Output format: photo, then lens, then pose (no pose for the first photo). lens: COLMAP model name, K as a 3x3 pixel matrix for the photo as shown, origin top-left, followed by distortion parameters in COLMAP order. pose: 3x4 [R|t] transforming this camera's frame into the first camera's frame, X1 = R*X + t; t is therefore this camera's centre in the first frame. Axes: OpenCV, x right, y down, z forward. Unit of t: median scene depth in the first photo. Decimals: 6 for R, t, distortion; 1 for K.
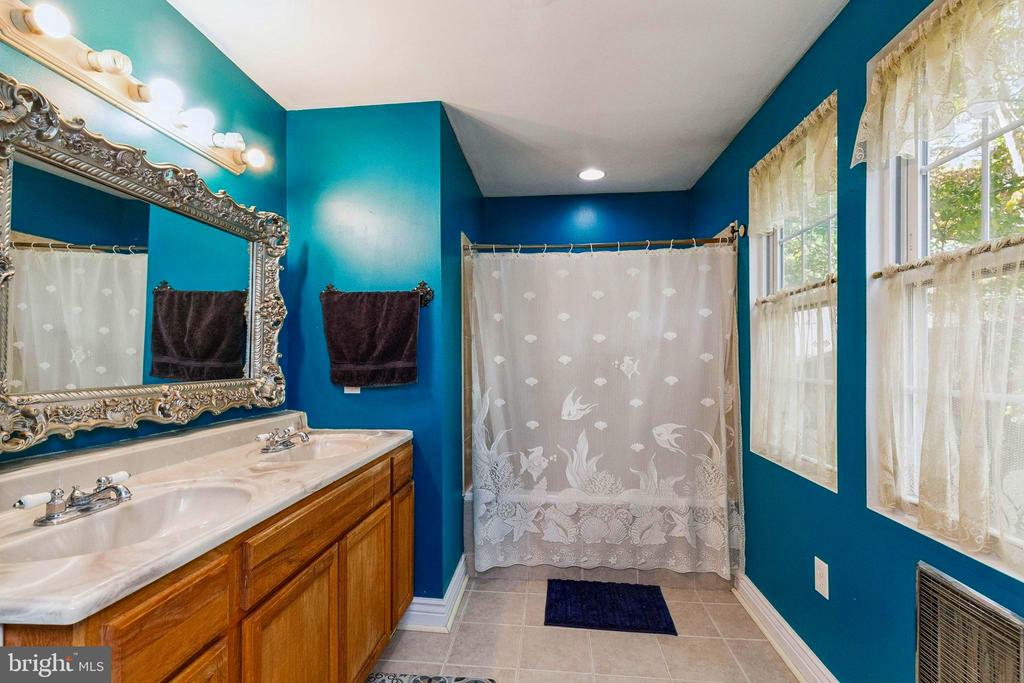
lens RADIAL K [[467.0, 0, 511.5], [0, 467.0, 348.7], [0, 0, 1]] dist [0.003780, 0.000622]
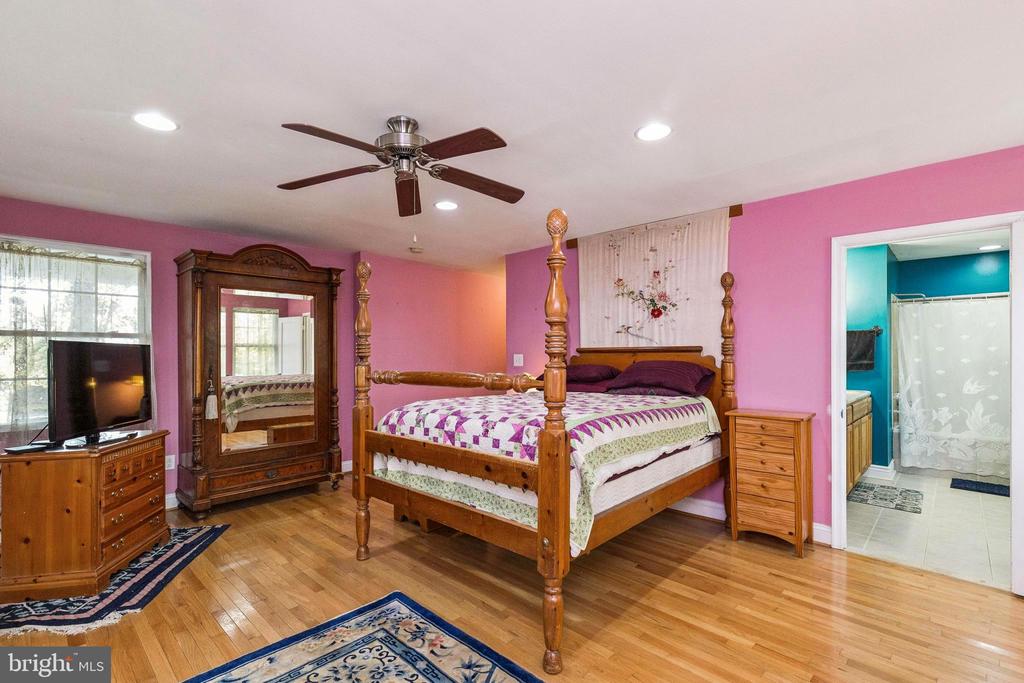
lens RADIAL K [[467.0, 0, 507.8], [0, 467.0, 349.9], [0, 0, 1]] dist [0.003780, 0.000622]
pose [[0.785824, 0.002034, -0.618447, -0.158704], [0.008551, 0.999863, 0.014154, -0.060058], [0.618392, -0.016411, 0.785699, -1.550210]]
